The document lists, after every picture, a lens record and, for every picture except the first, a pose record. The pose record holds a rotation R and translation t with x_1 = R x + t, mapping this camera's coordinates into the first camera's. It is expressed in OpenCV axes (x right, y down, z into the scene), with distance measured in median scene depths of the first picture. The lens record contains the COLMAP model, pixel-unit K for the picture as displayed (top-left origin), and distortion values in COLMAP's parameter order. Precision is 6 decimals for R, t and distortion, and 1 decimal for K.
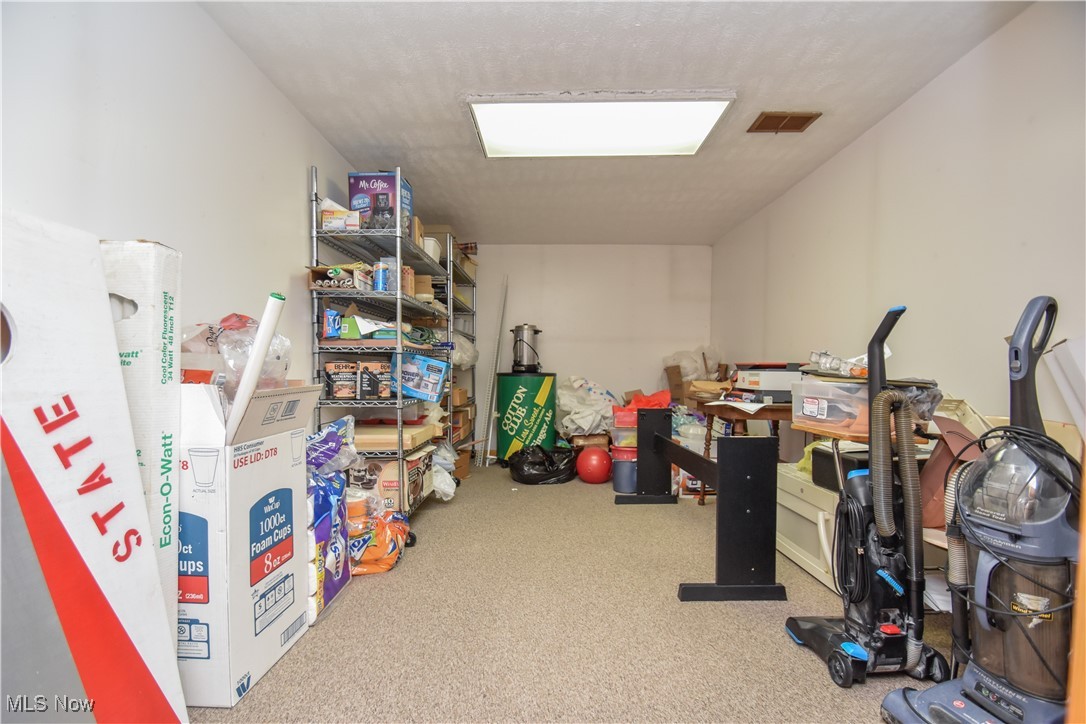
lens RADIAL K [[477.1, 0, 541.0], [0, 477.1, 381.6], [0, 0, 1]] dist [0.015882, -0.017536]
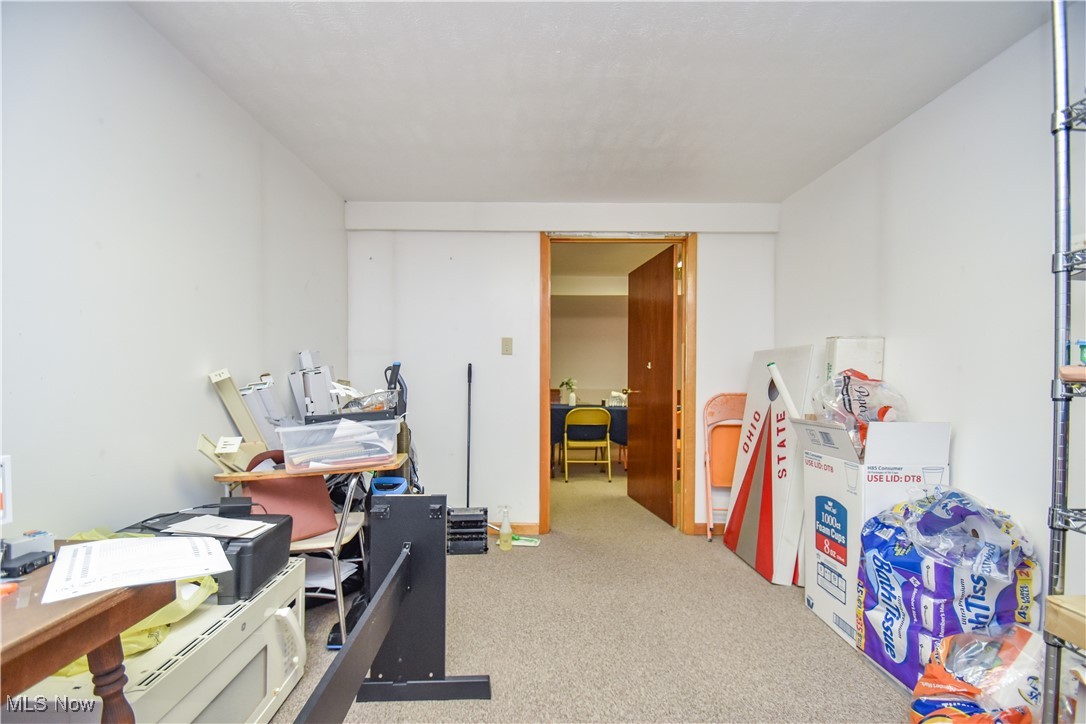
lens RADIAL K [[477.1, 0, 541.0], [0, 477.1, 381.6], [0, 0, 1]] dist [0.015882, -0.017536]
pose [[-0.999608, 0.002538, -0.027898, 0.294185], [0.001608, 0.999444, 0.033310, -0.145128], [0.027967, 0.033252, -0.999056, 2.334333]]
